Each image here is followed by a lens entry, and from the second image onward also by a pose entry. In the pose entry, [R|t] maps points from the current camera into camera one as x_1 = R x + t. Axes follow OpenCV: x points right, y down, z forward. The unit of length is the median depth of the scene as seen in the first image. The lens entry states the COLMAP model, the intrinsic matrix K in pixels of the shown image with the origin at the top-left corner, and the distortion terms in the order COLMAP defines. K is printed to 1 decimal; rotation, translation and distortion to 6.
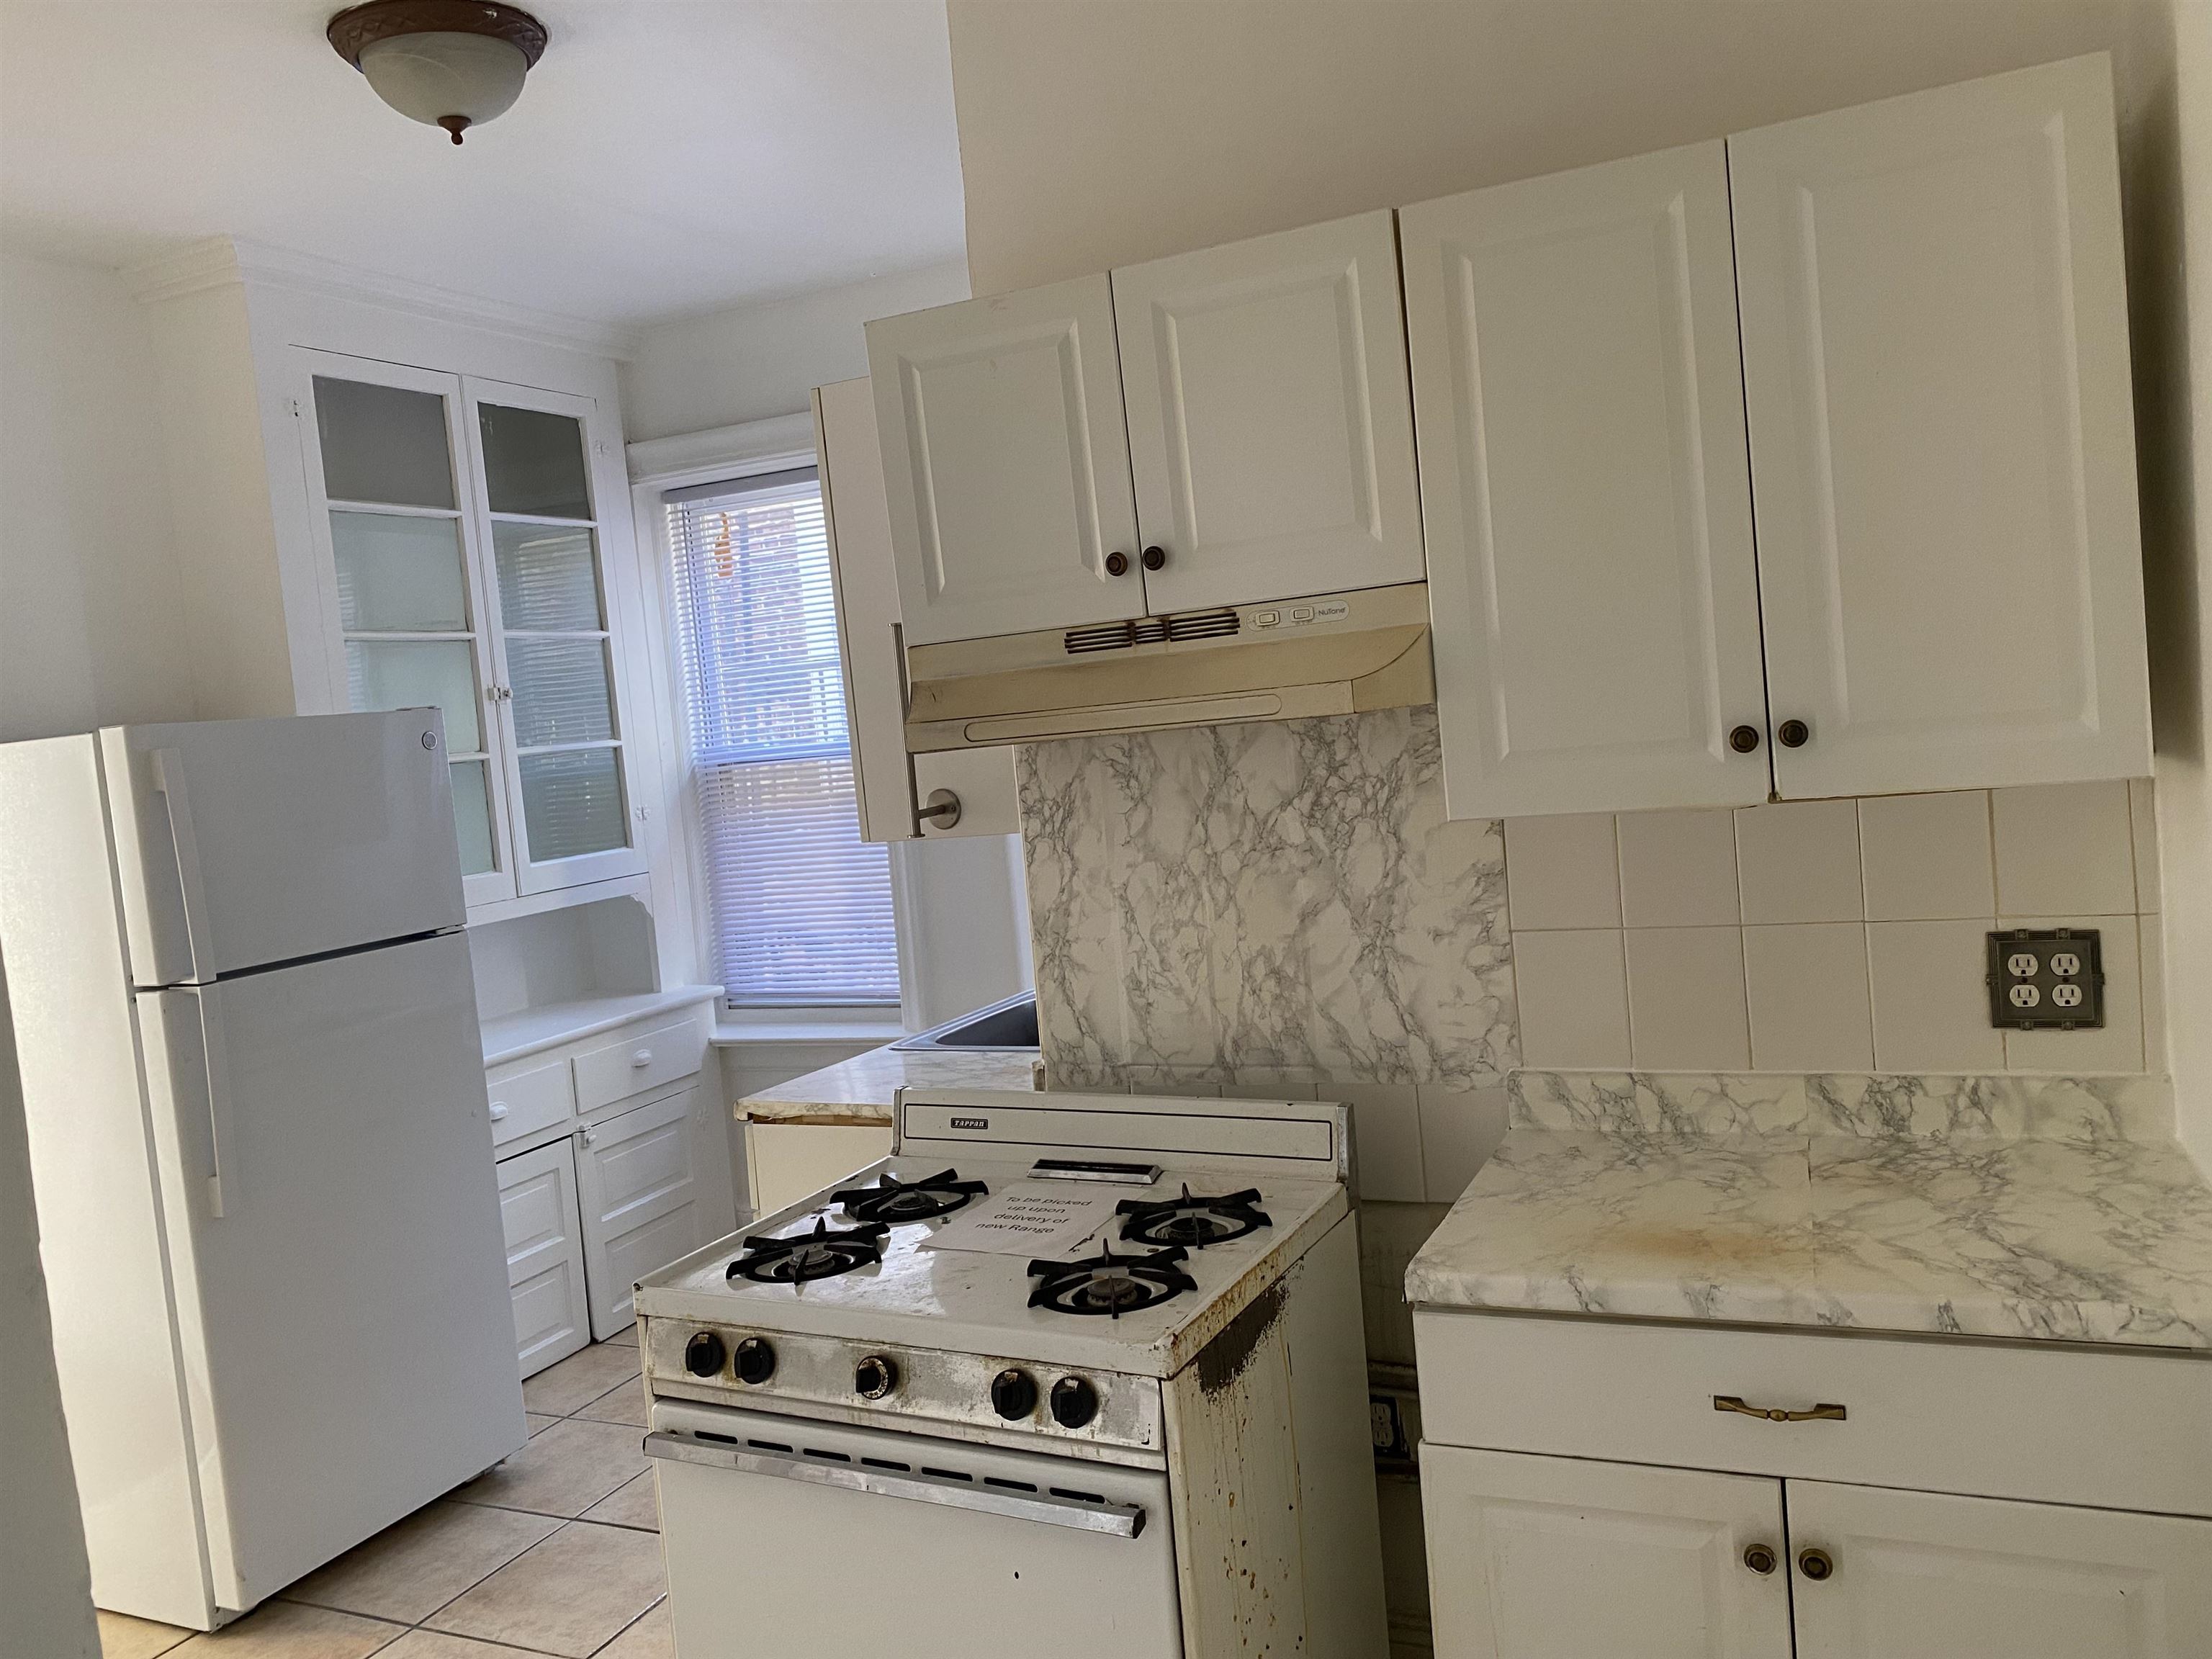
lens RADIAL K [[1691.5, 0, 1120.8], [0, 1691.5, 830.3], [0, 0, 1]] dist [0.009930, -0.009281]
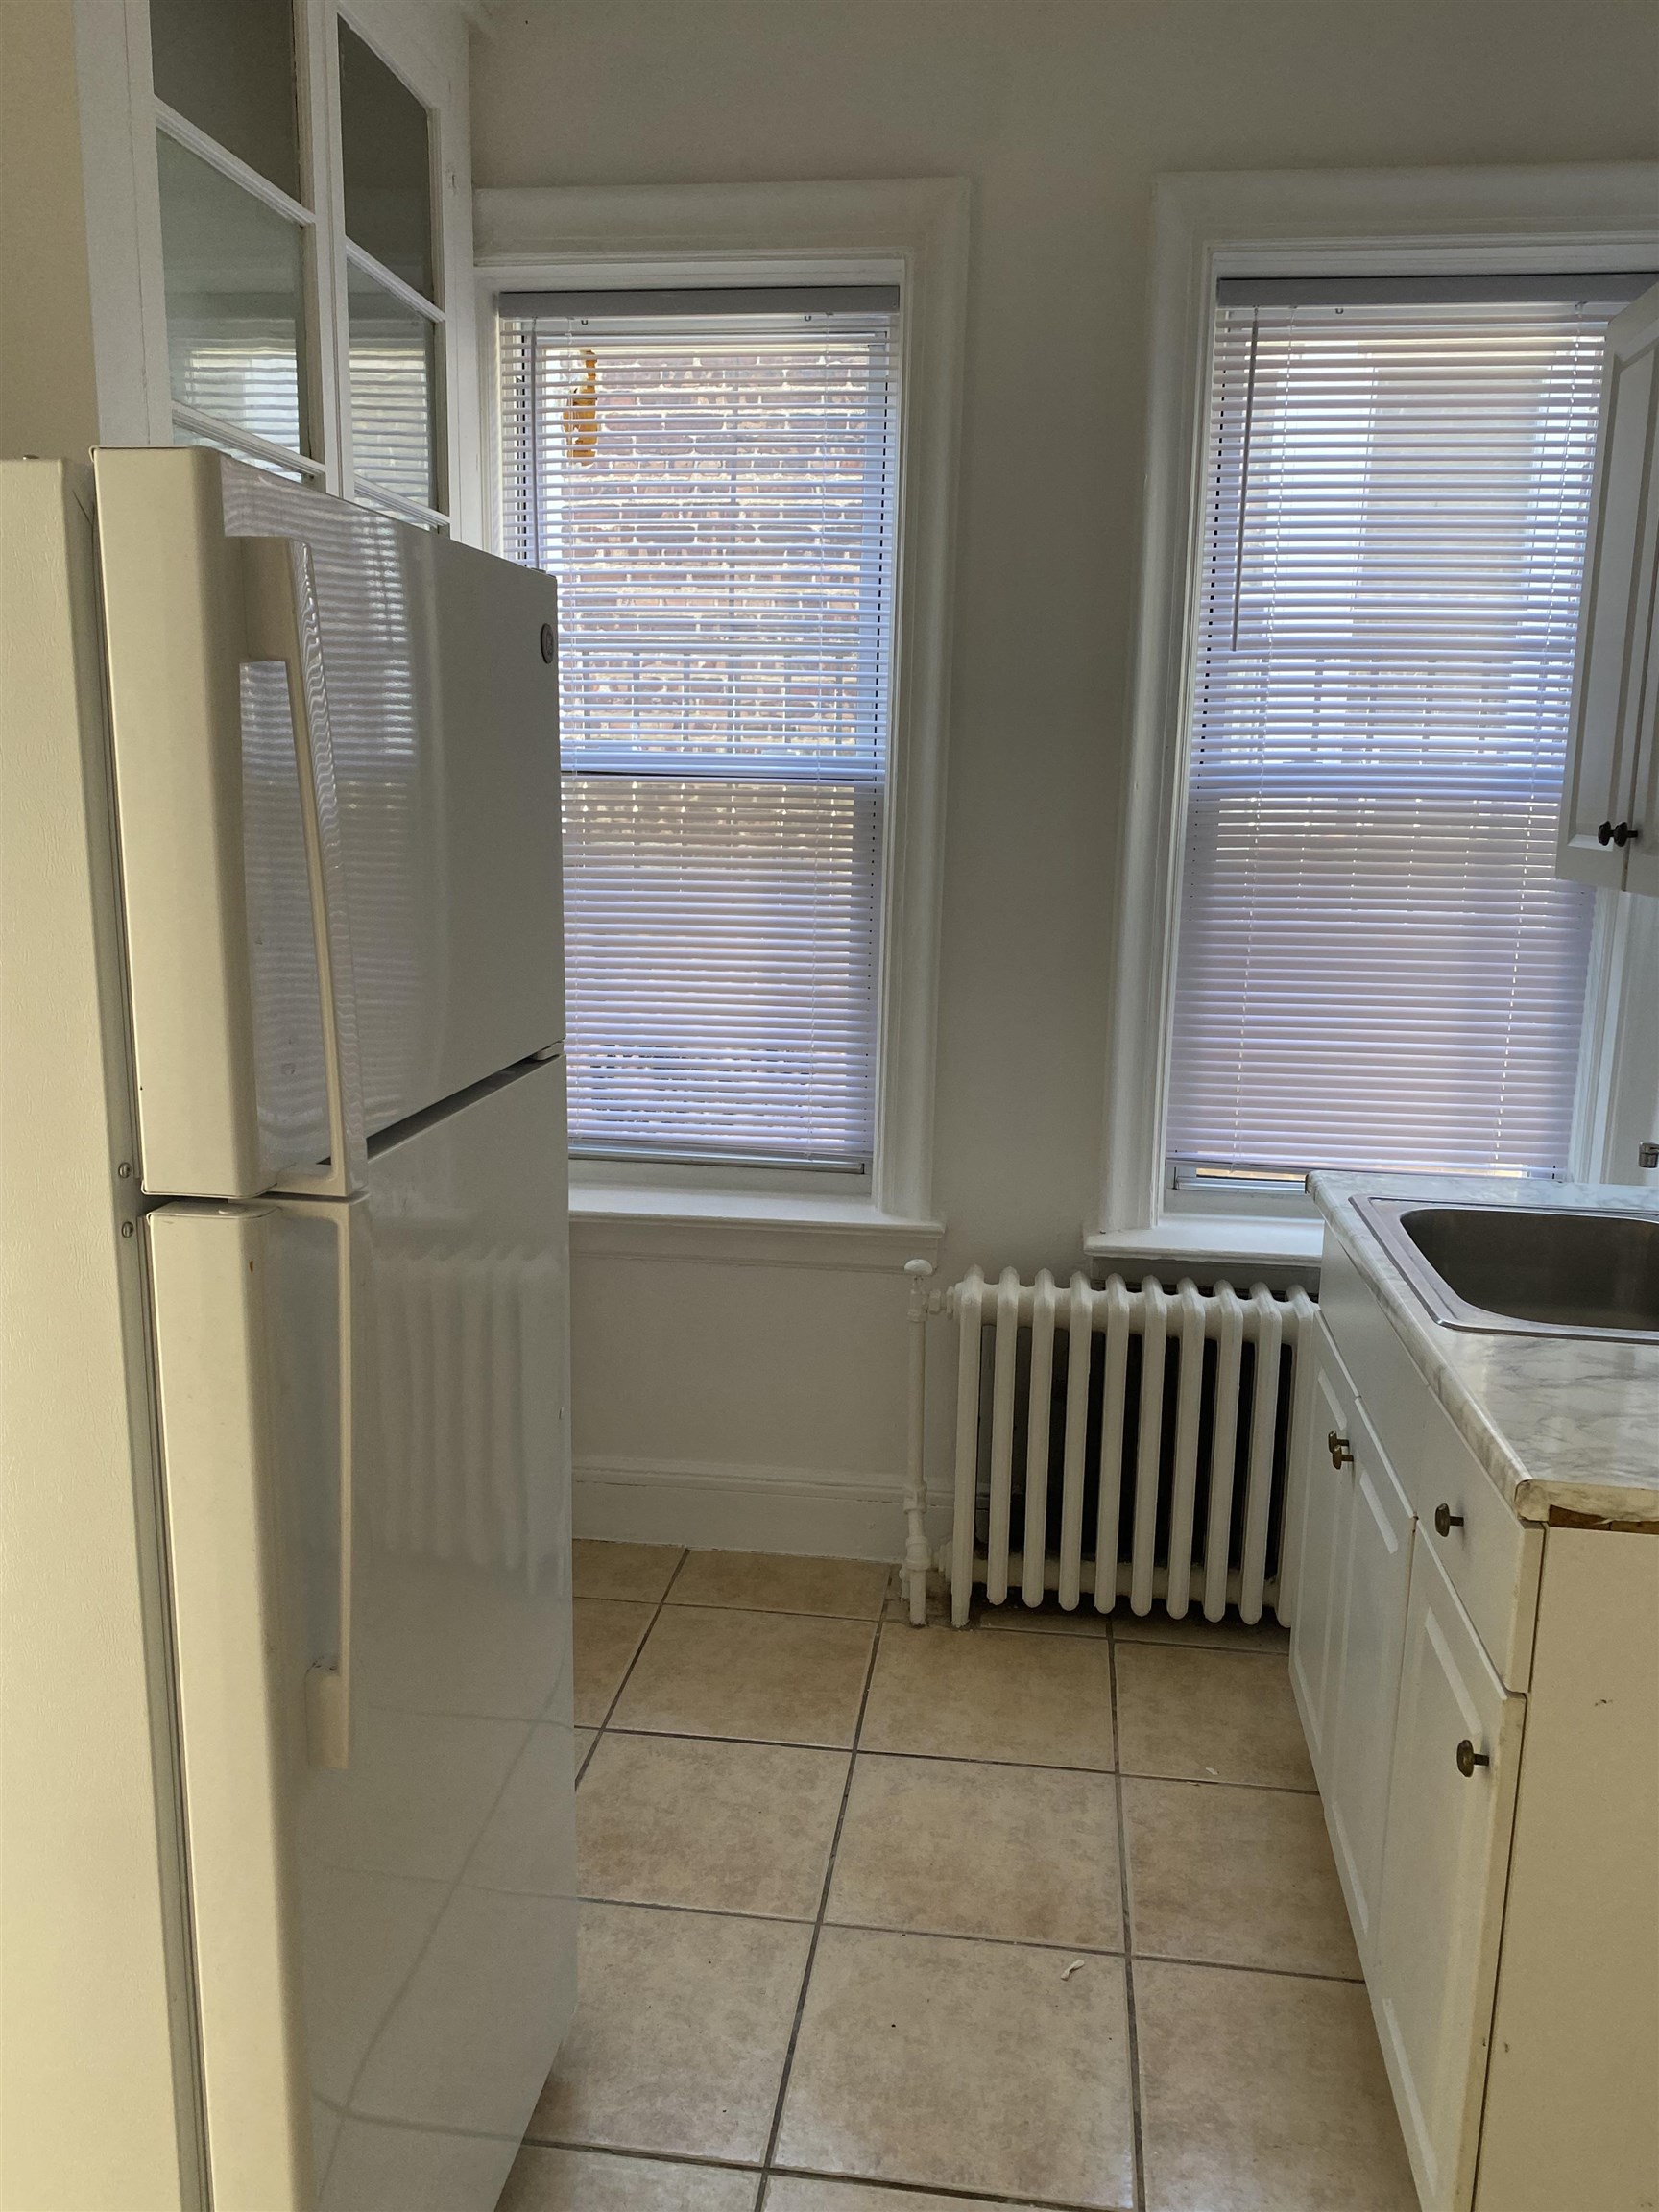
lens RADIAL K [[1691.5, 0, 833.2], [0, 1691.5, 1145.7], [0, 0, 1]] dist [0.009930, -0.009281]
pose [[0.949112, 0.043379, 0.311937, -0.362389], [-0.083731, 0.989578, 0.117149, 0.017371], [-0.303604, -0.137307, 0.942853, 0.399858]]
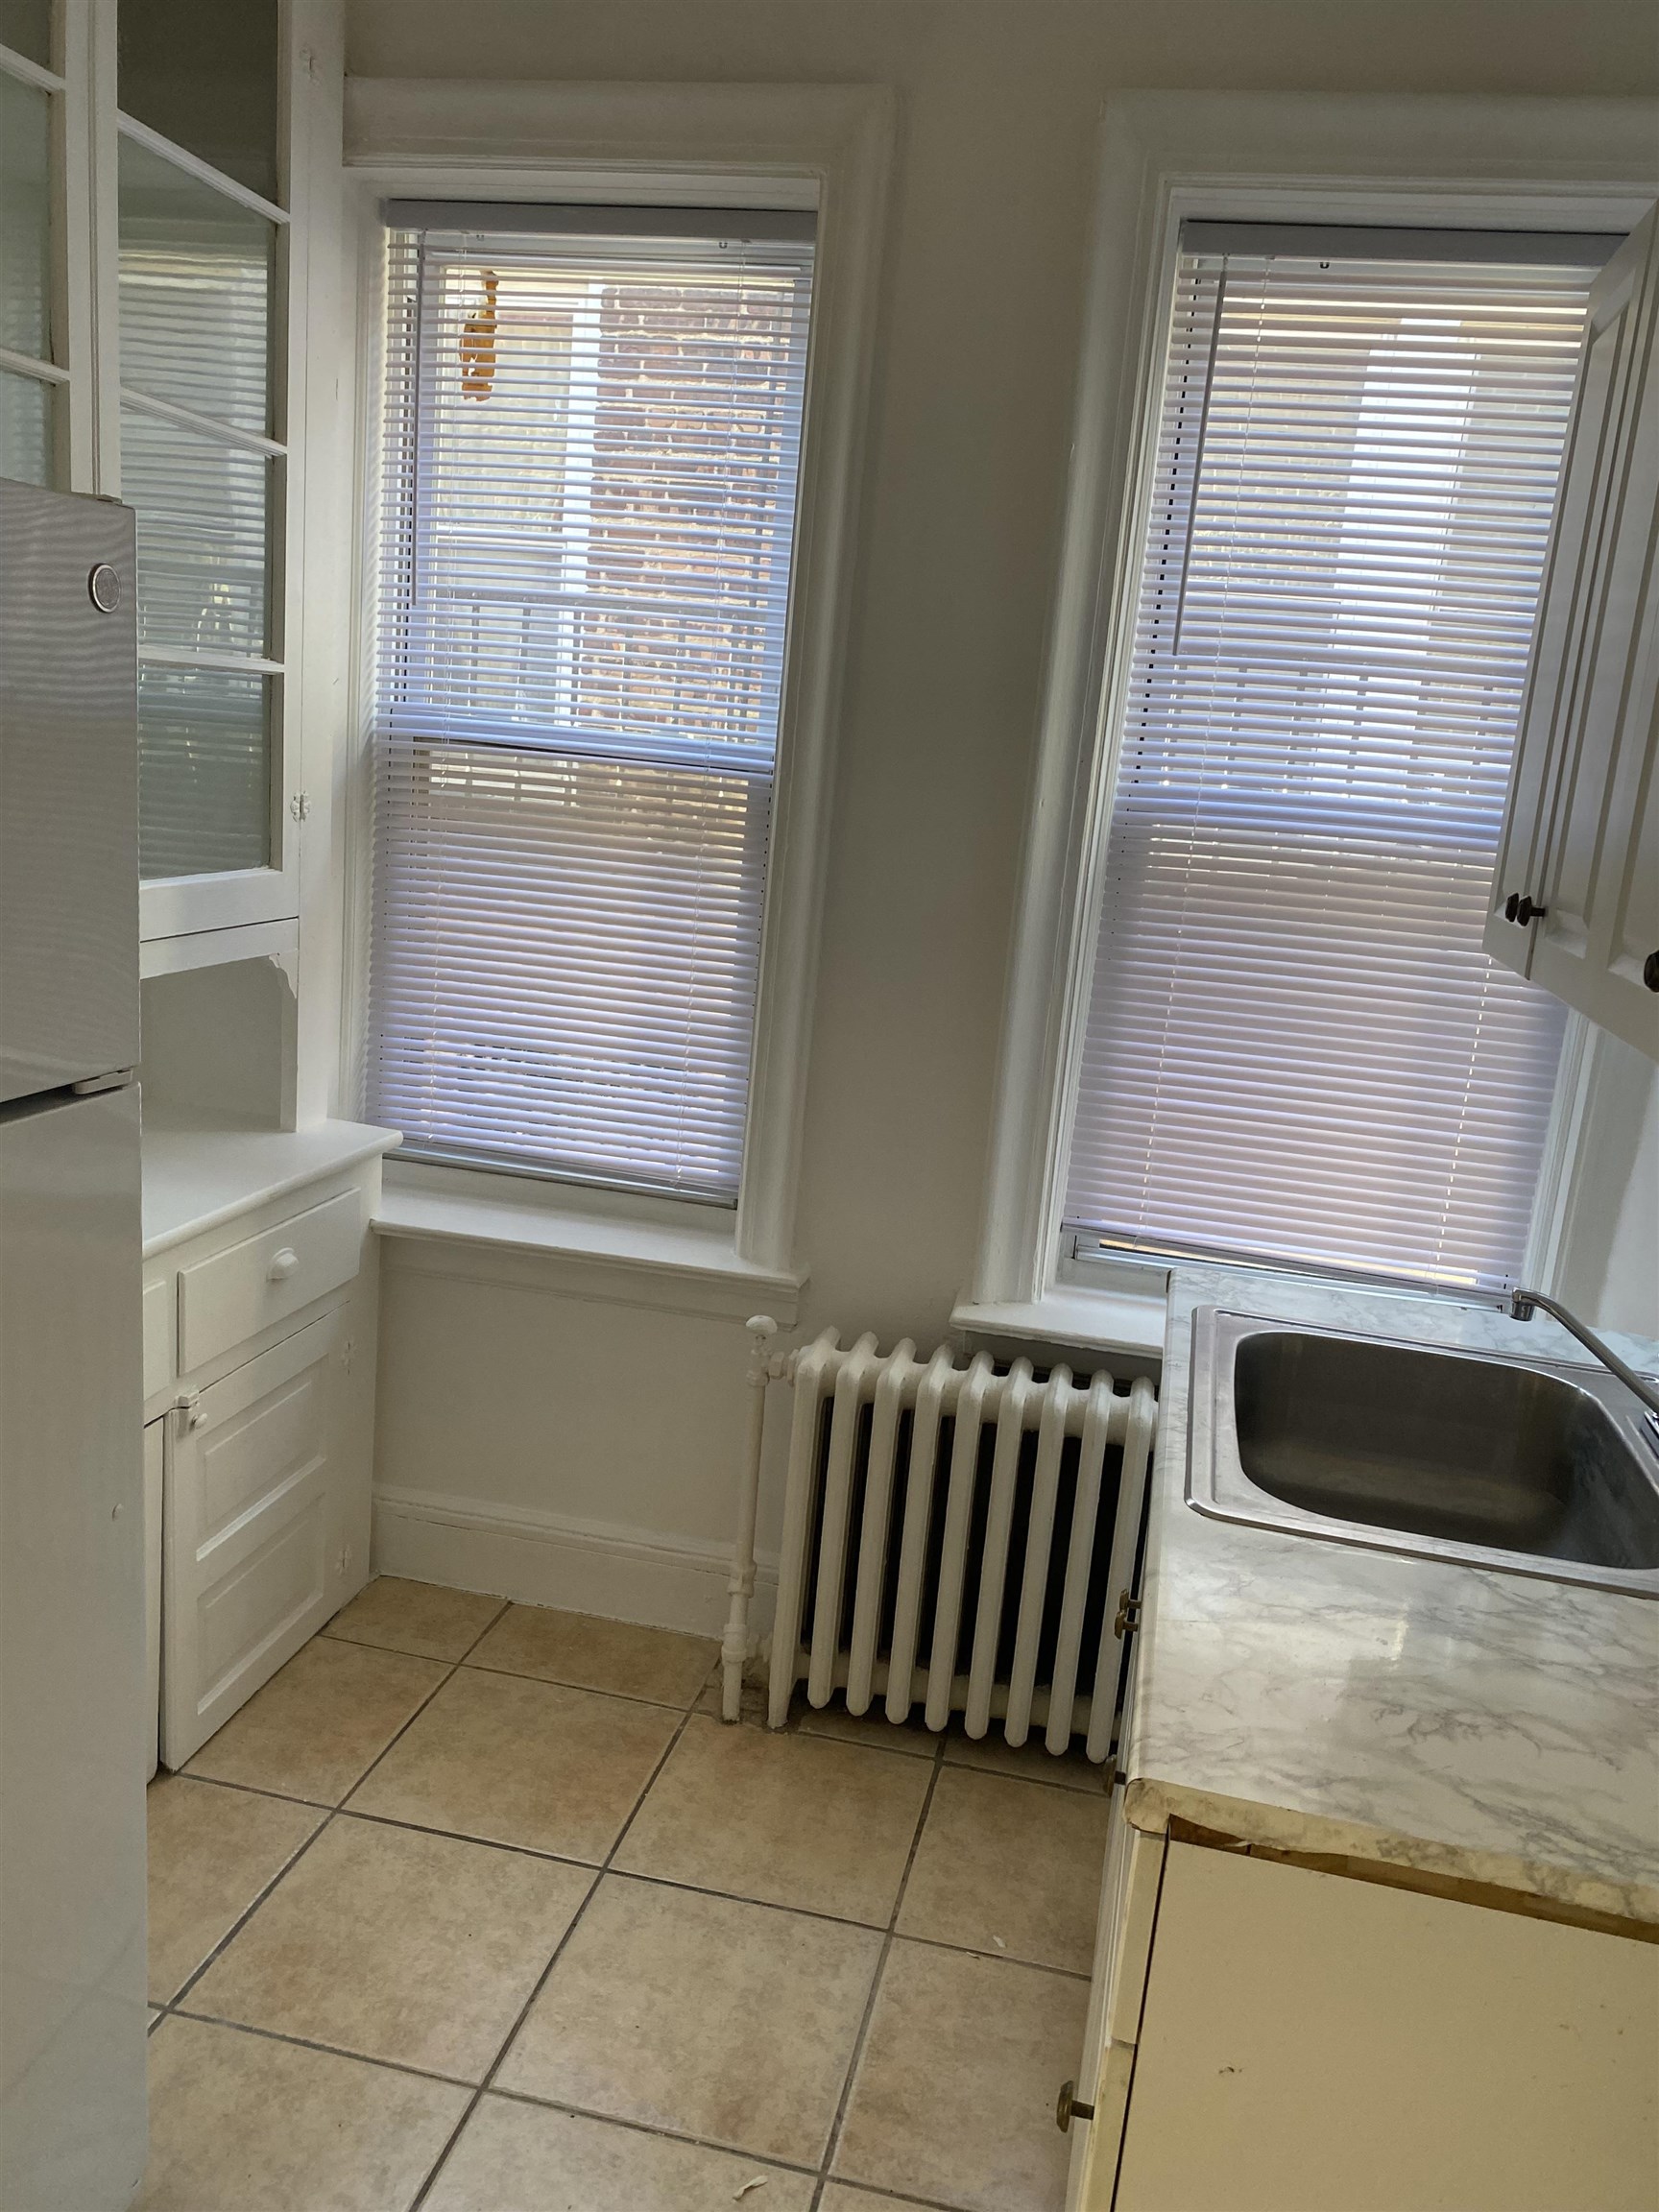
lens RADIAL K [[1691.5, 0, 834.9], [0, 1691.5, 1159.6], [0, 0, 1]] dist [0.009930, -0.009281]
pose [[0.961292, 0.119435, 0.248301, -0.253256], [-0.159099, 0.976361, 0.146310, -0.007123], [-0.224957, -0.180151, 0.957570, 0.445163]]
